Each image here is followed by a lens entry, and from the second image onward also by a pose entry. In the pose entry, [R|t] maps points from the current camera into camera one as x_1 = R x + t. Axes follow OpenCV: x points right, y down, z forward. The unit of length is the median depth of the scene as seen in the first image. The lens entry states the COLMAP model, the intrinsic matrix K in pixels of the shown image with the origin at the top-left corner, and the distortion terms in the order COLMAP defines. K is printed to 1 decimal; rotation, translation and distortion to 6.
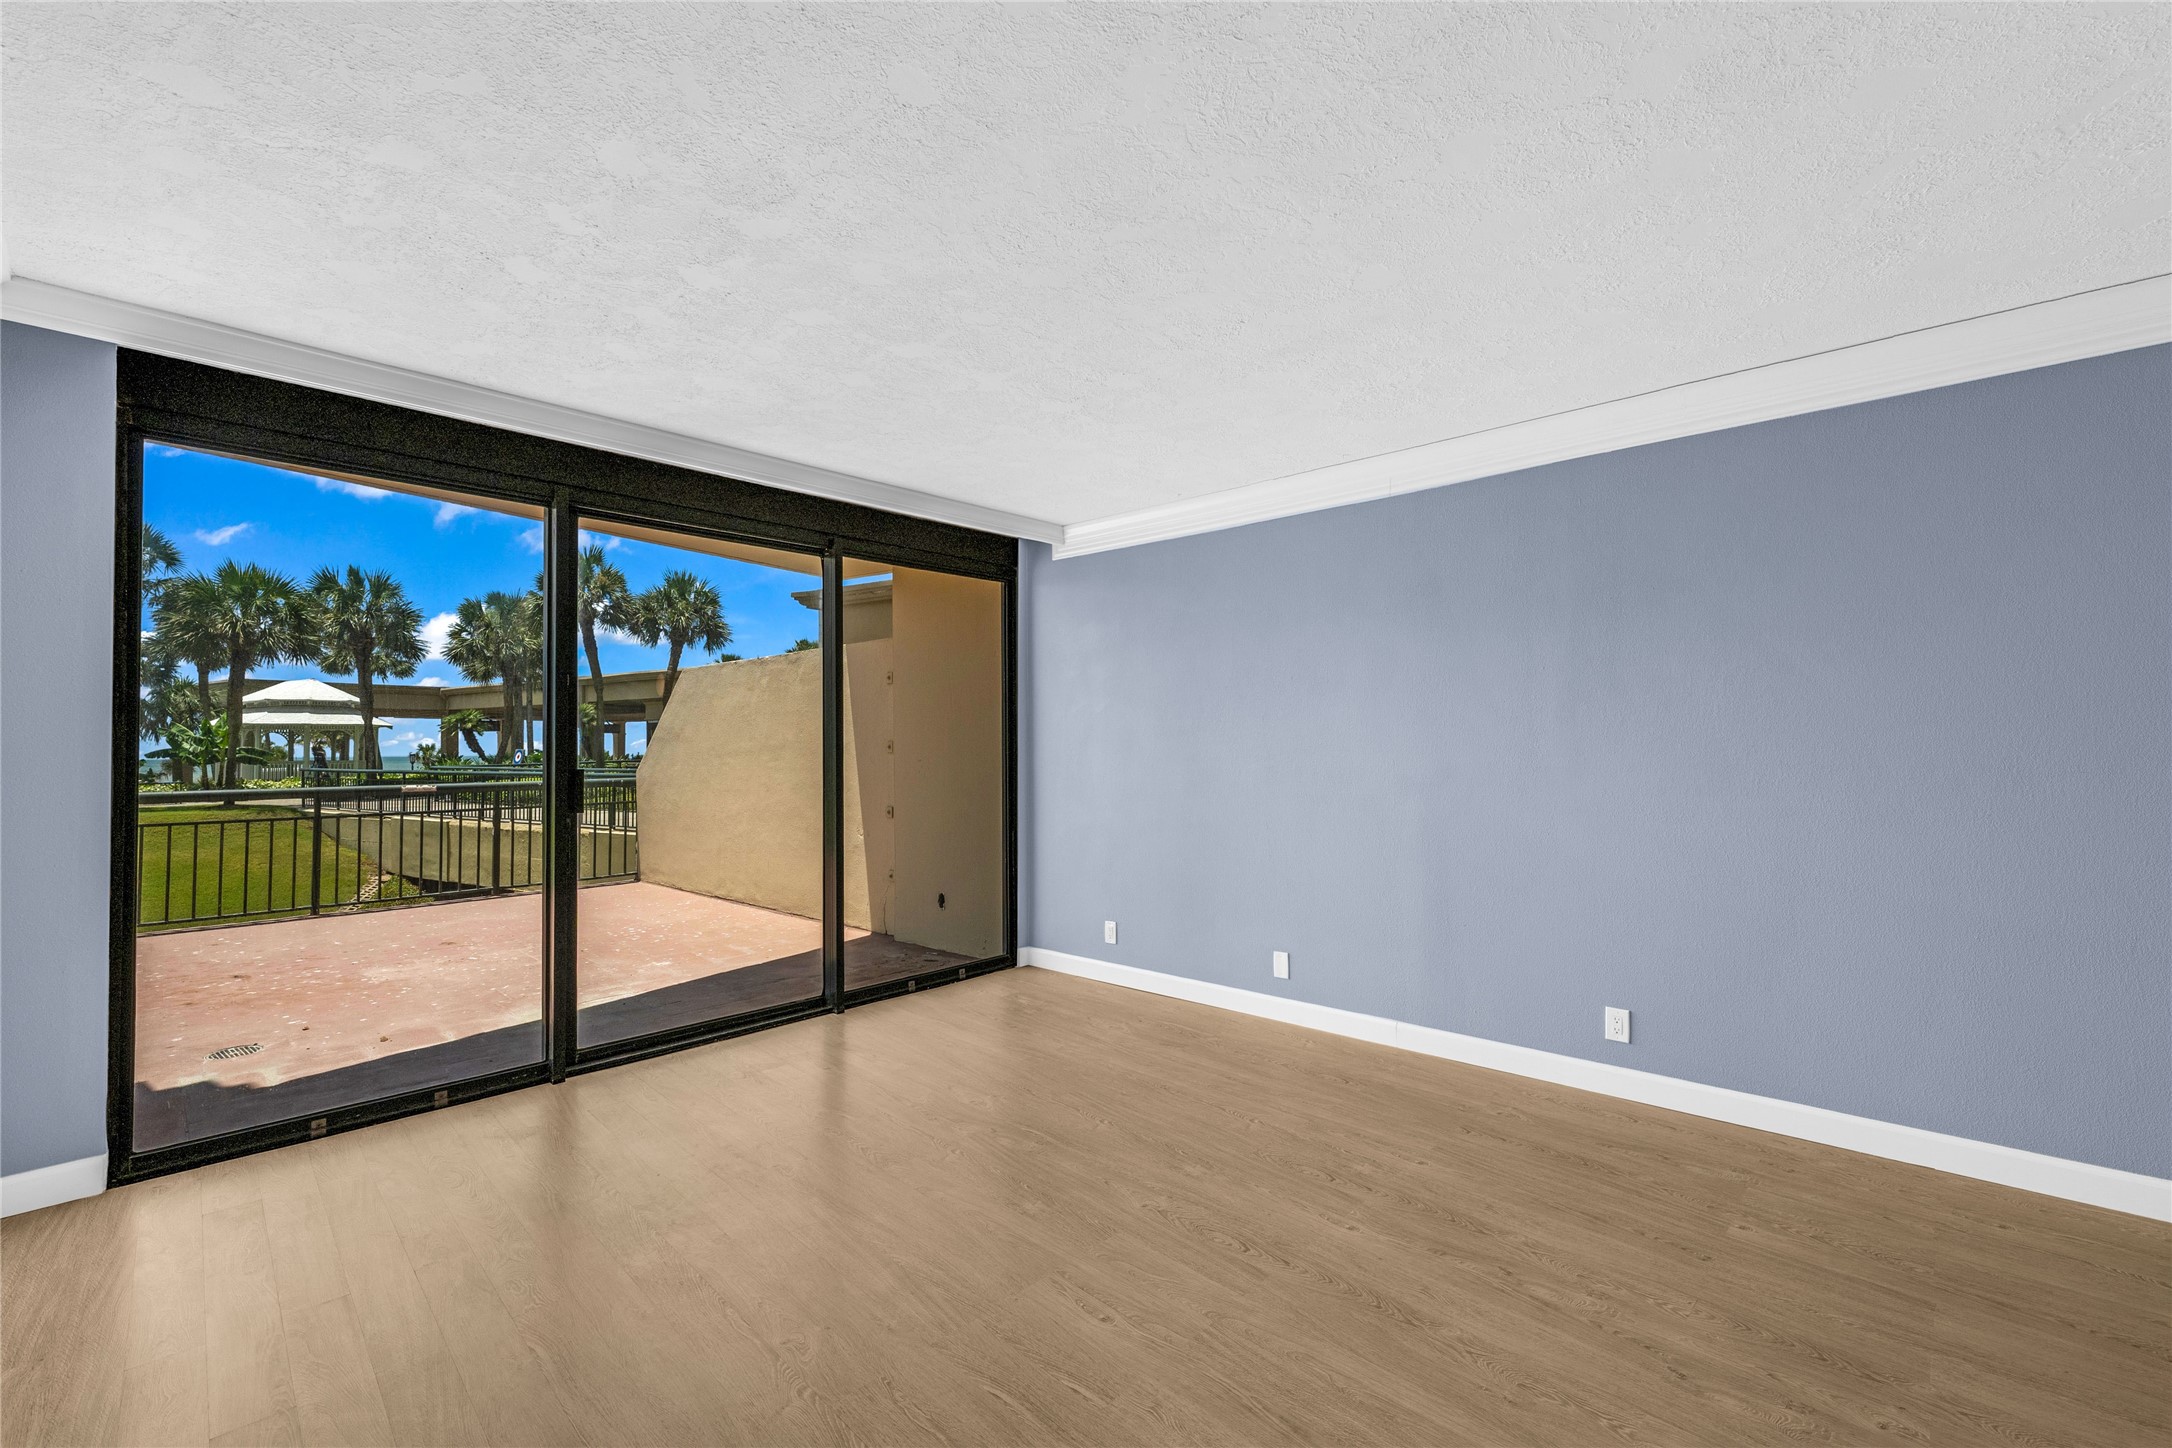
lens RADIAL K [[901.1, 0, 1096.8], [0, 901.1, 732.8], [0, 0, 1]] dist [0.007591, -0.002991]
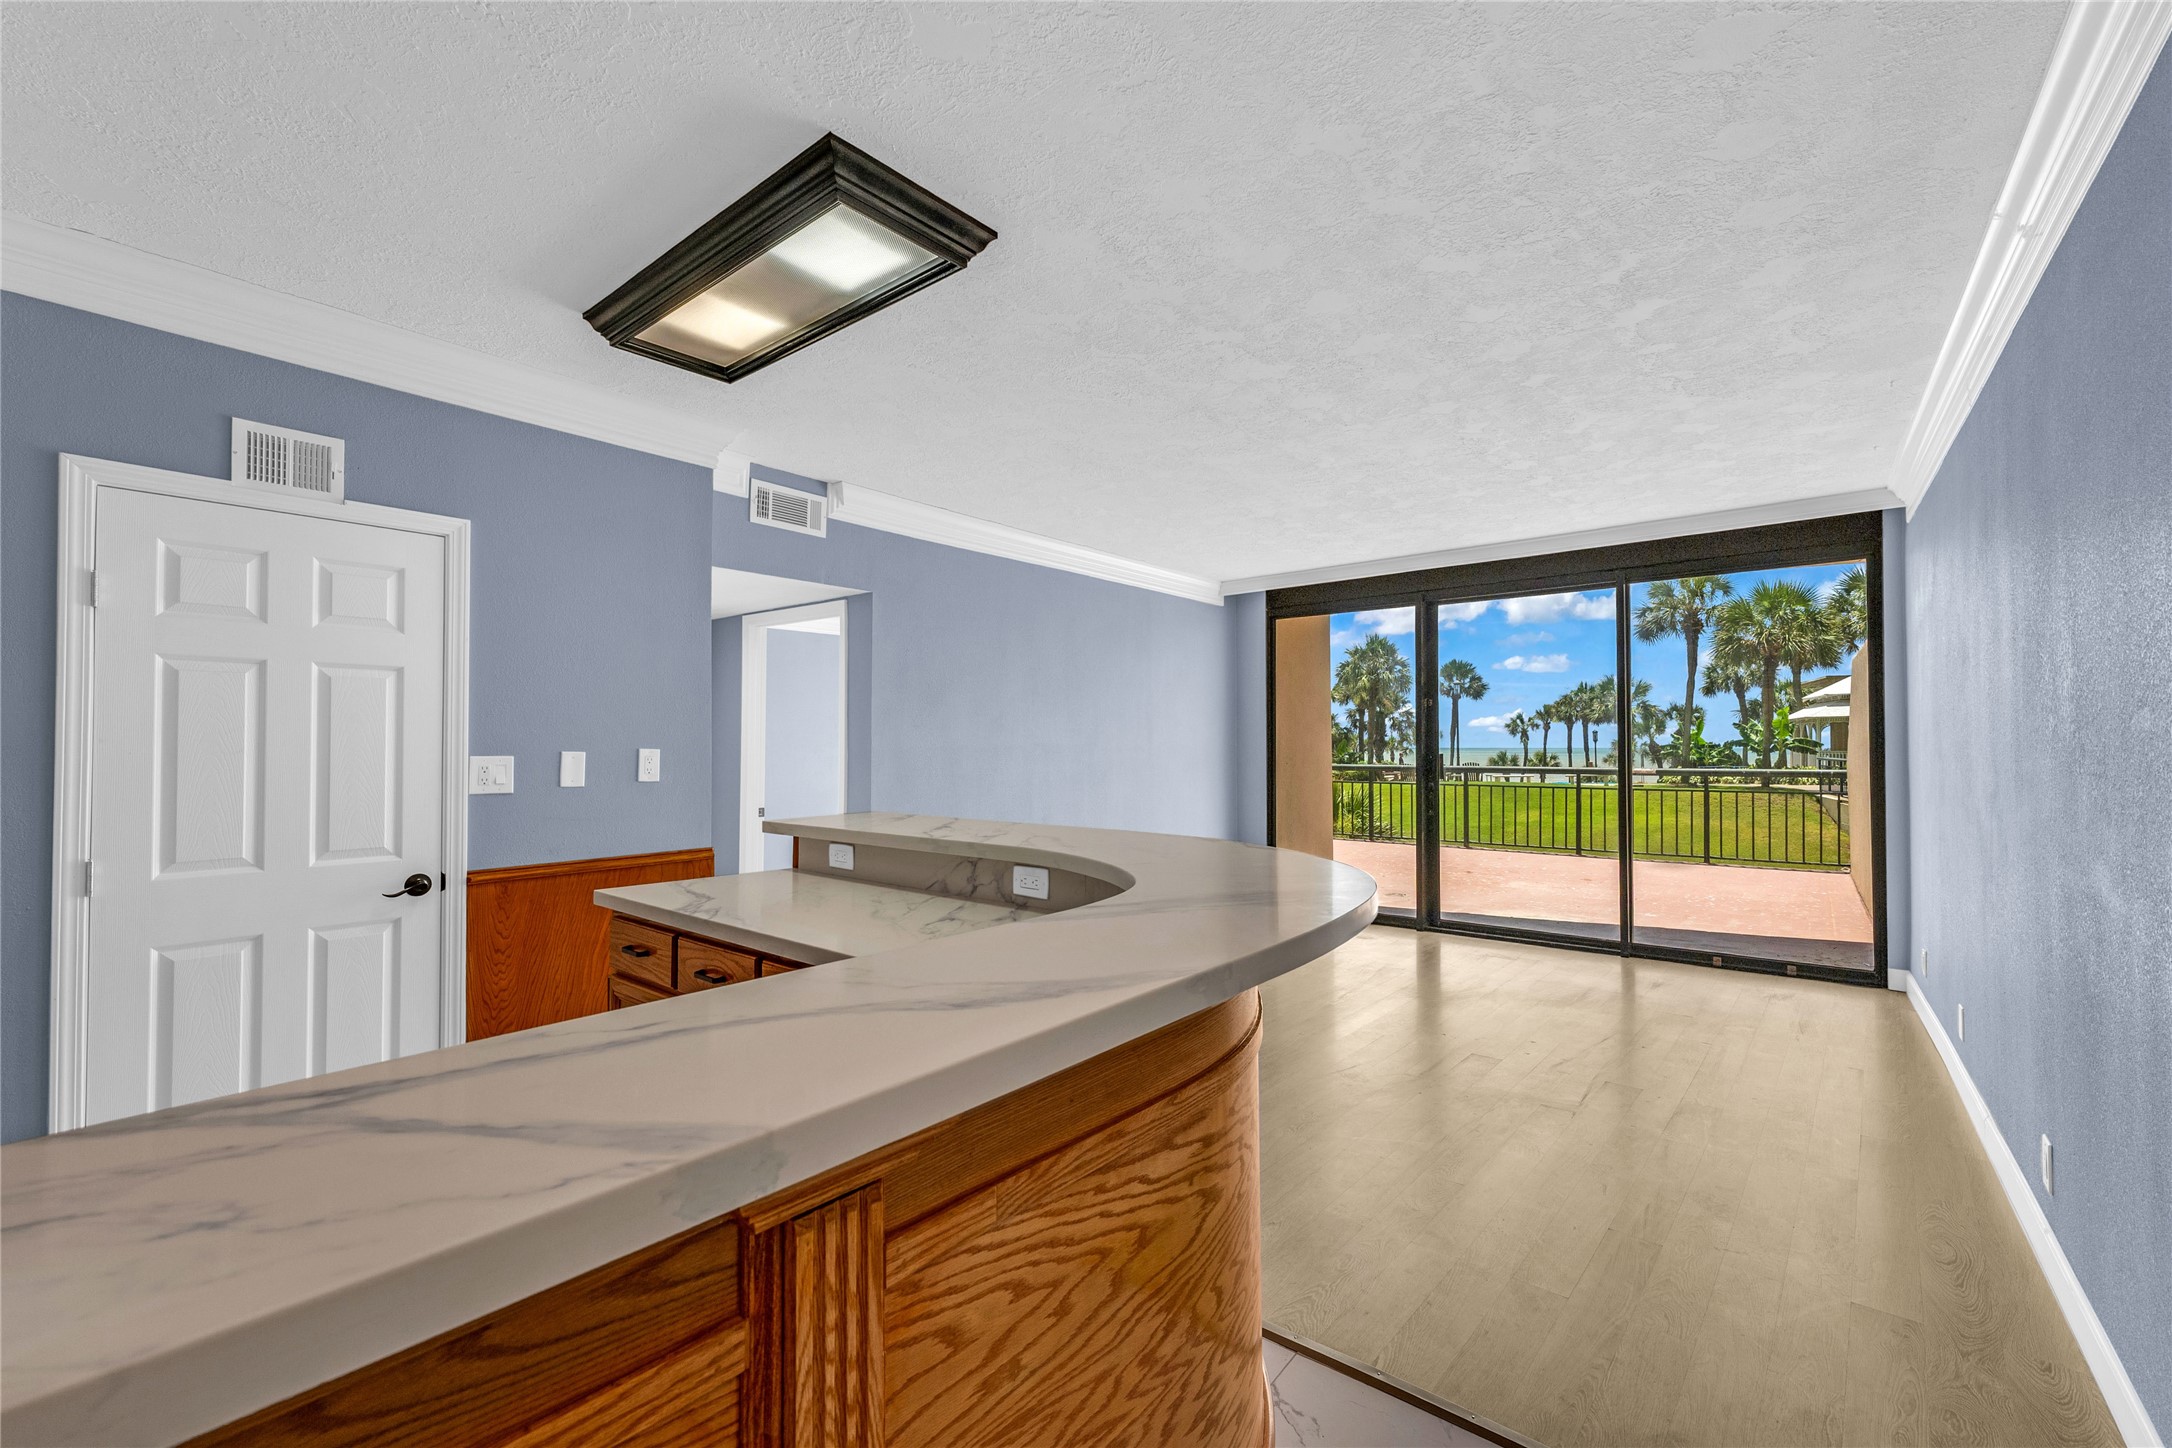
lens RADIAL K [[901.1, 0, 1084.8], [0, 901.1, 731.2], [0, 0, 1]] dist [0.007591, -0.002991]
pose [[0.058972, -0.008113, -0.998227, 0.757897], [0.017732, 0.999818, -0.007078, -0.003282], [0.998102, -0.017283, 0.059105, 0.167170]]
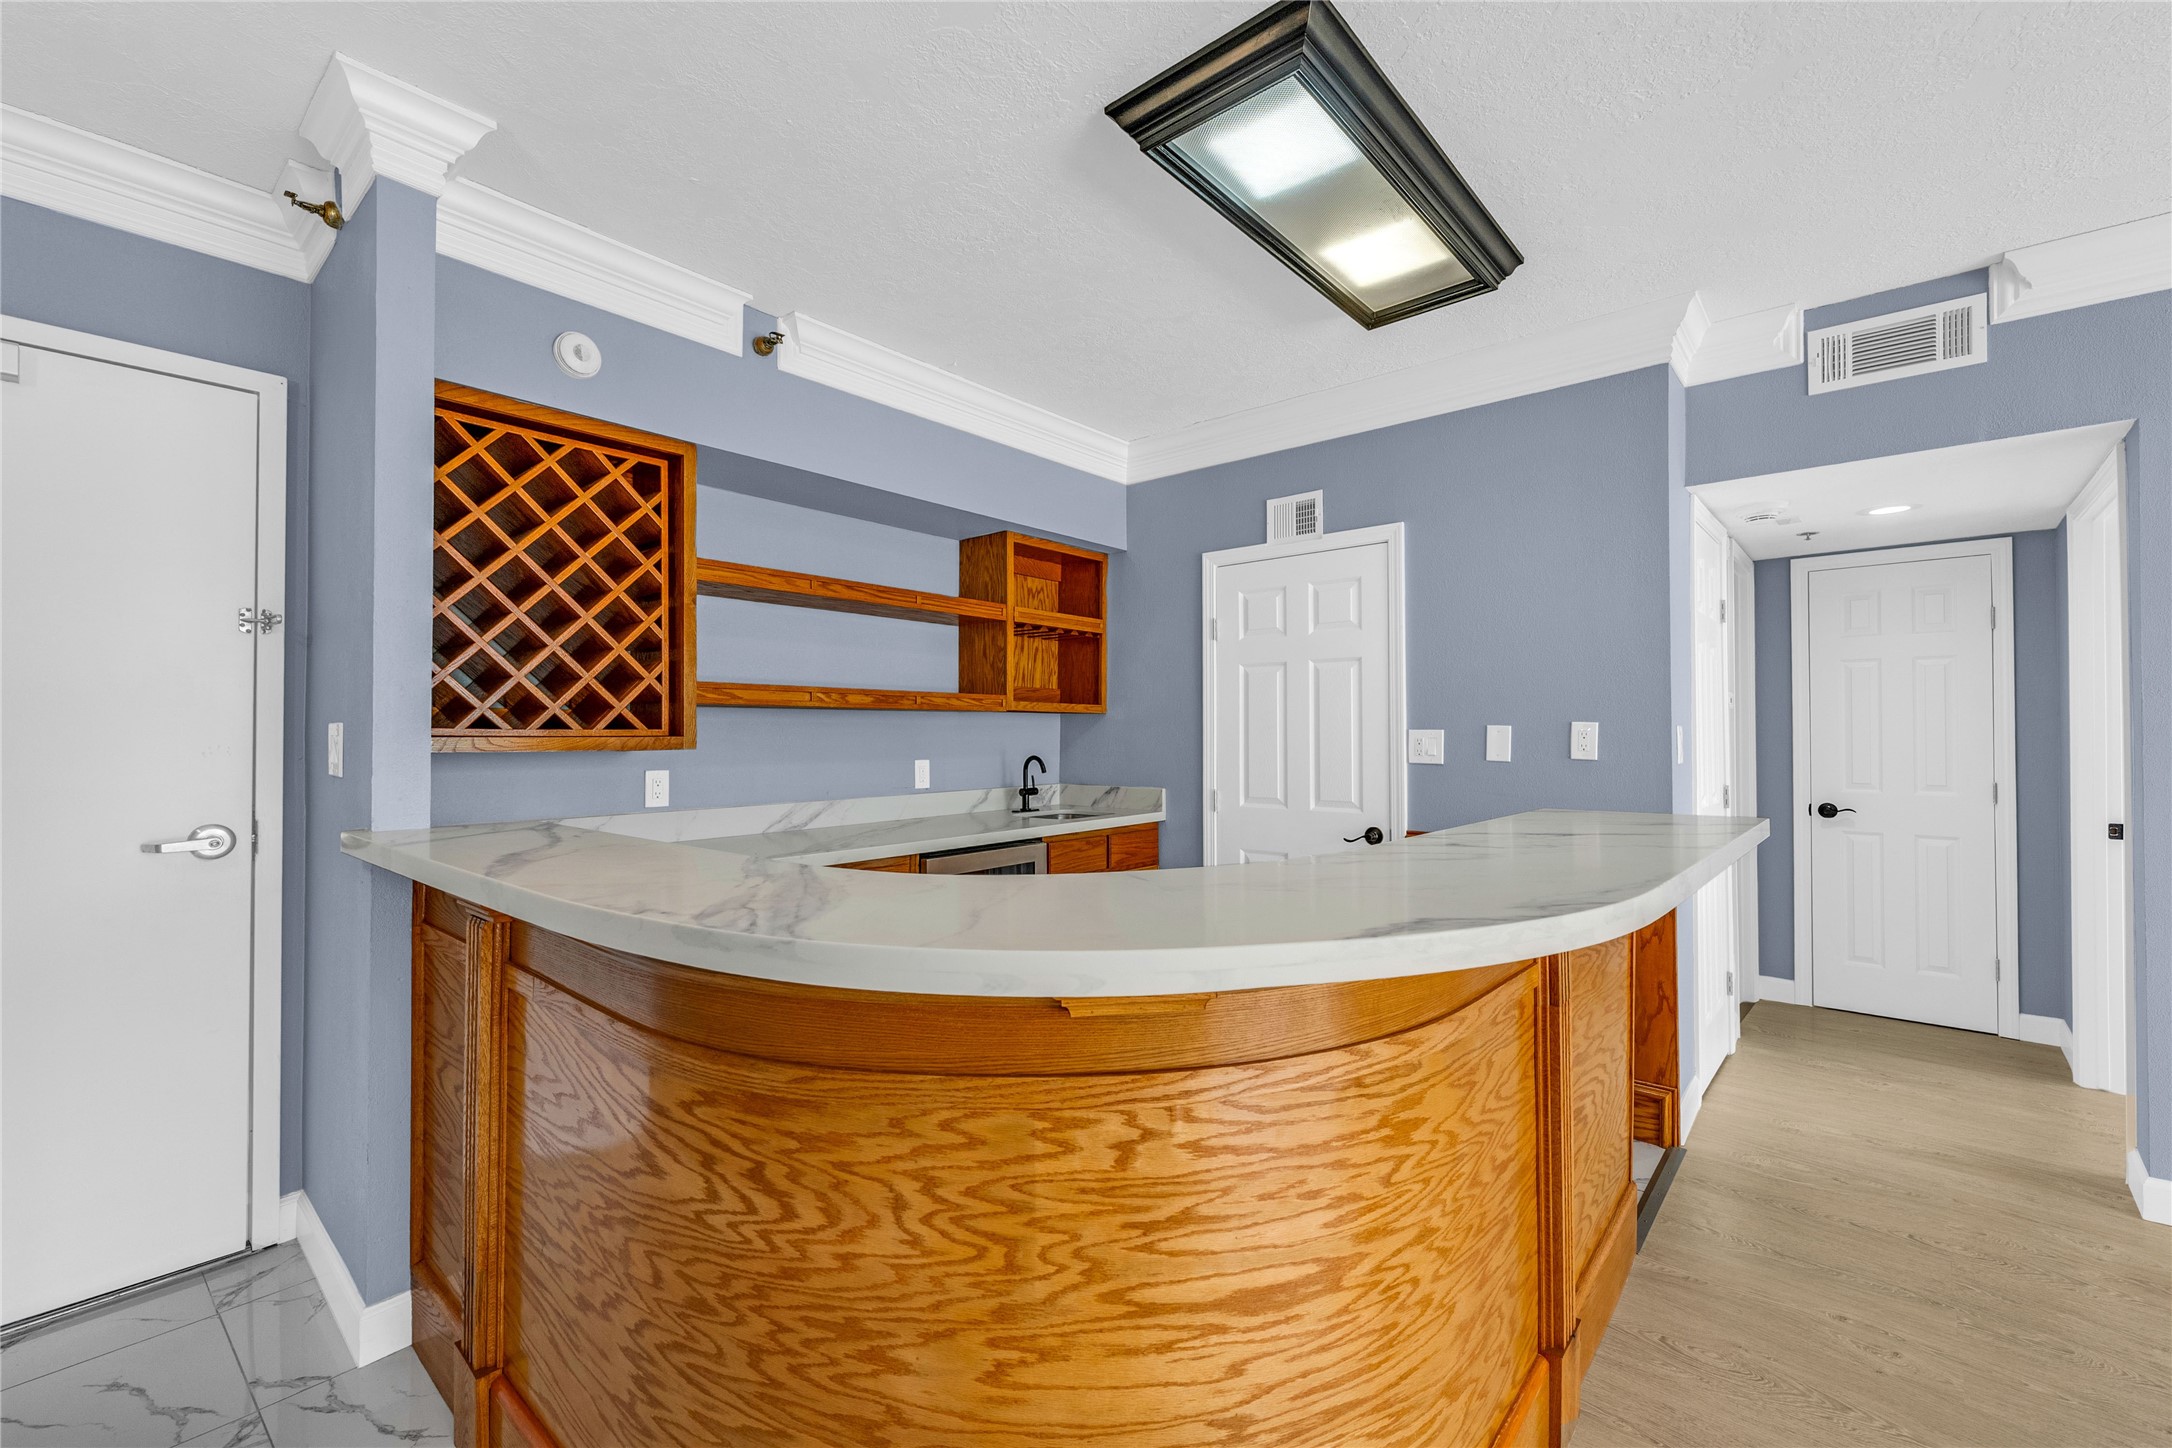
lens RADIAL K [[901.1, 0, 1095.2], [0, 901.1, 718.9], [0, 0, 1]] dist [0.007591, -0.002991]
pose [[-0.999202, 0.008592, -0.038999, 0.427219], [0.010026, 0.999274, -0.036744, 0.015003], [0.038655, -0.037106, -0.998563, 0.439587]]
